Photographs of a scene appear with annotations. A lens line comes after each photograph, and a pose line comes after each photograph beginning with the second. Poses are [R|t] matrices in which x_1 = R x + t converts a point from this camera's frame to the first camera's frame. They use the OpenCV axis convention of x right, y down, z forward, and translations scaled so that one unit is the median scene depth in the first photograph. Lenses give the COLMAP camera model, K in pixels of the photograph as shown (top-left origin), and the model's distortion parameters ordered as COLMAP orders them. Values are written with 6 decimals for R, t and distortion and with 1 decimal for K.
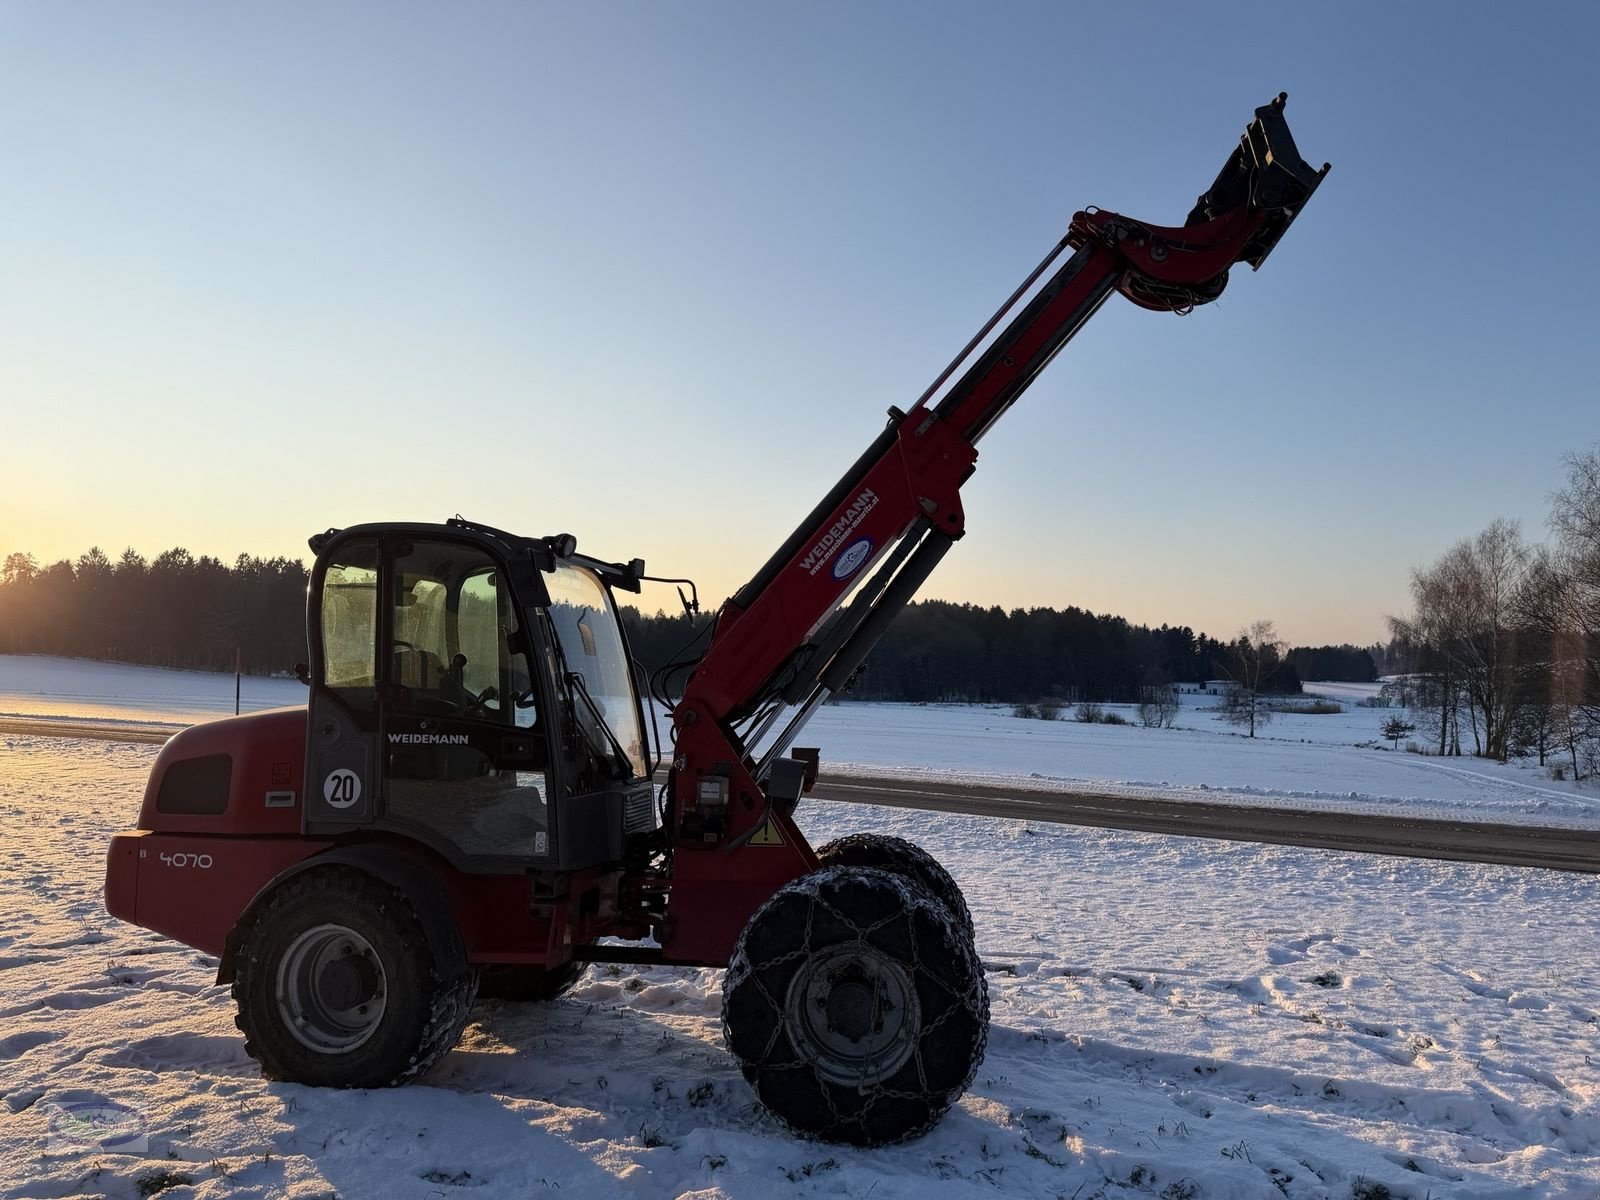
lens RADIAL K [[1291.5, 0, 774.5], [0, 1291.5, 600.0], [0, 0, 1]] dist [0.029786, -0.039778]
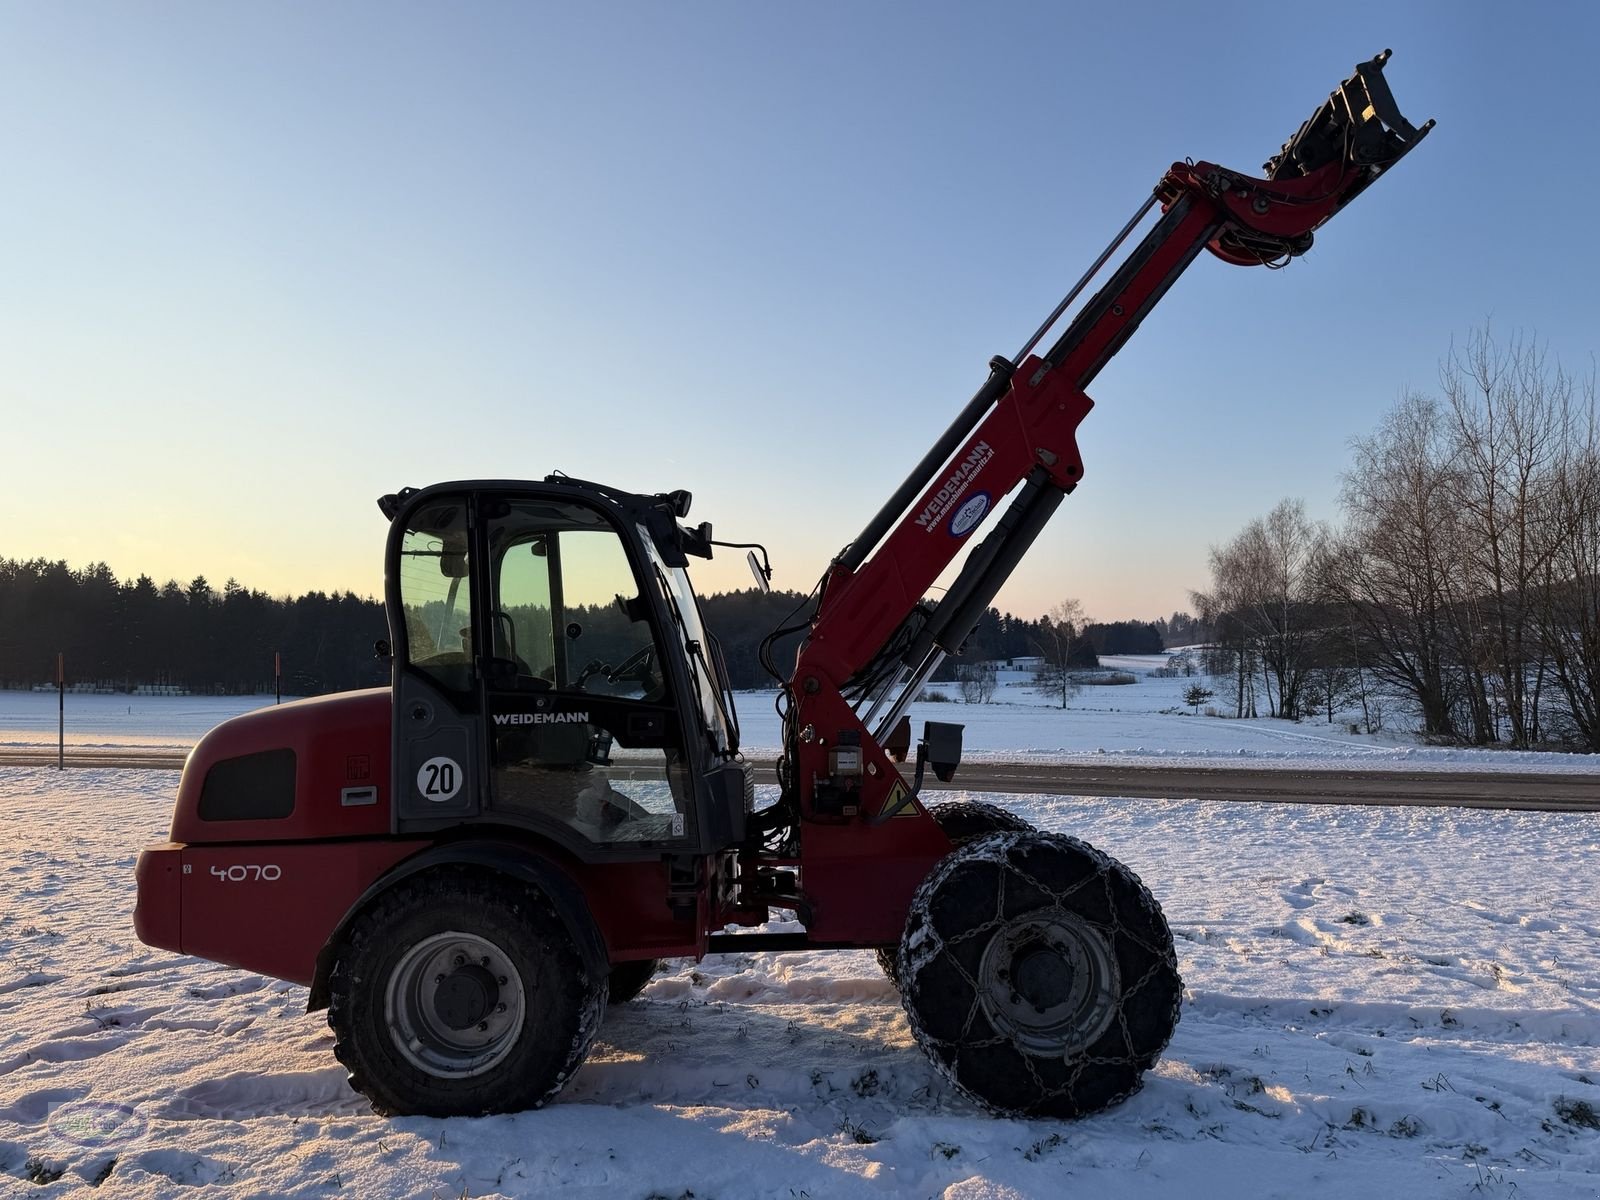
lens RADIAL K [[1282.2, 0, 800.0], [0, 1282.2, 600.0], [0, 0, 1]] dist [0.035754, -0.047533]
pose [[0.980245, -0.025323, 0.196160, -0.251826], [0.024389, 0.999677, 0.007178, 0.021919], [-0.196278, -0.002252, 0.980546, 0.087769]]
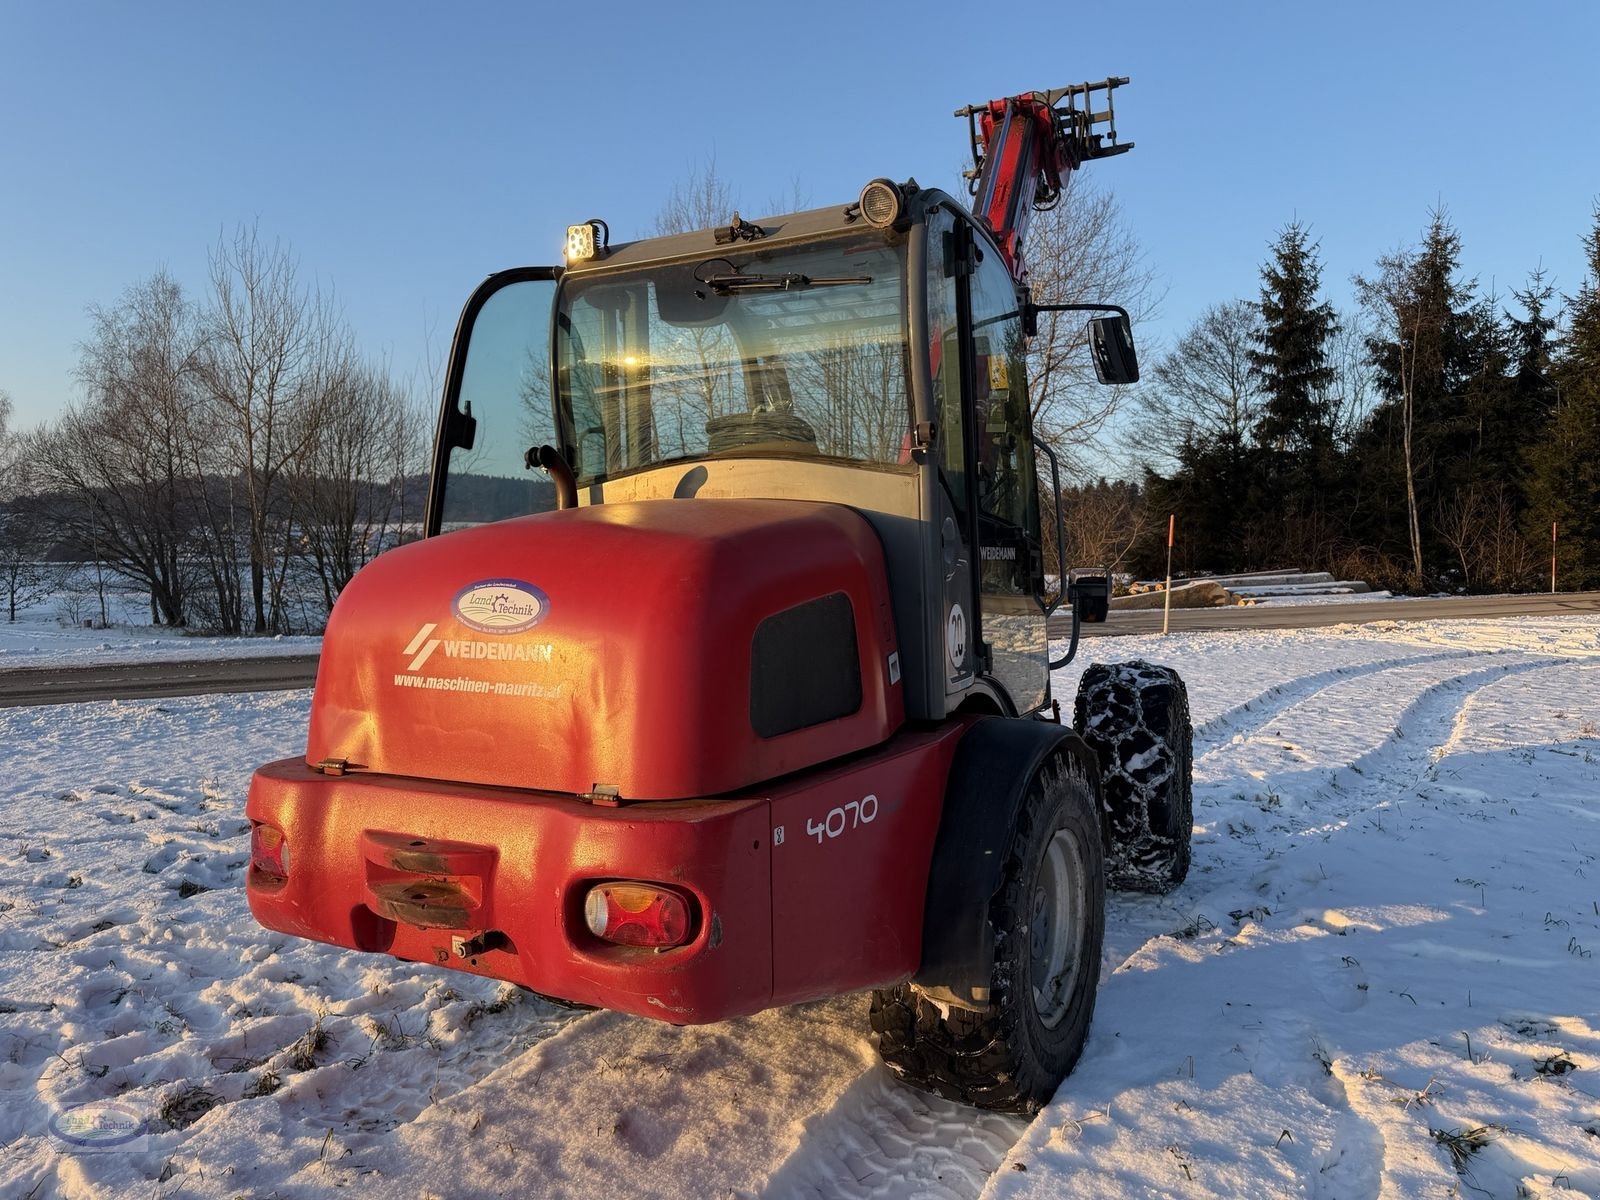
lens RADIAL K [[1208.1, 0, 913.6], [0, 1208.1, 592.1], [0, 0, 1]] dist [0.027549, -0.060800]
pose [[0.139866, -0.039862, 0.989368, -0.868641], [-0.060258, 0.996995, 0.048688, 0.094230], [-0.988335, -0.066427, 0.137043, 0.907995]]
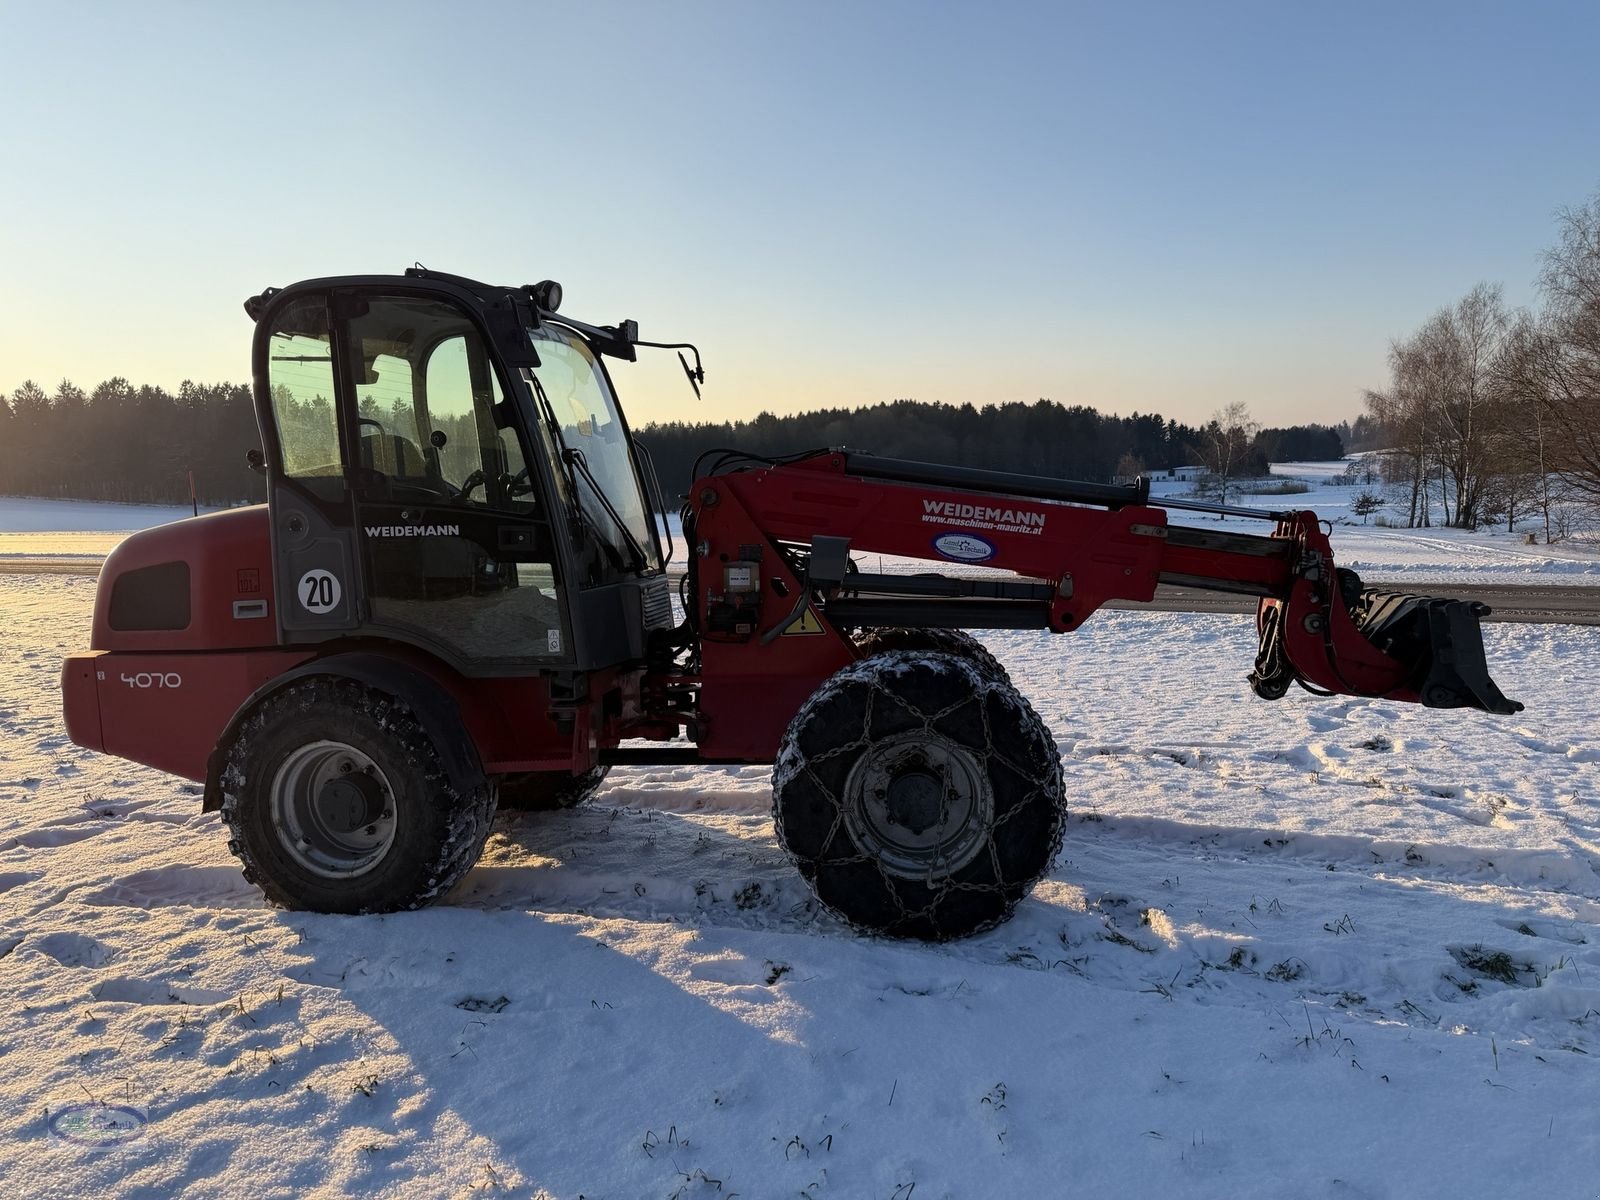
lens RADIAL K [[1255.6, 0, 786.0], [0, 1255.6, 655.3], [0, 0, 1]] dist [0.083244, -0.129907]
pose [[0.998197, -0.050552, 0.032357, -0.045632], [0.043529, 0.980892, 0.189623, 0.036995], [-0.041324, -0.187872, 0.981324, 0.130211]]
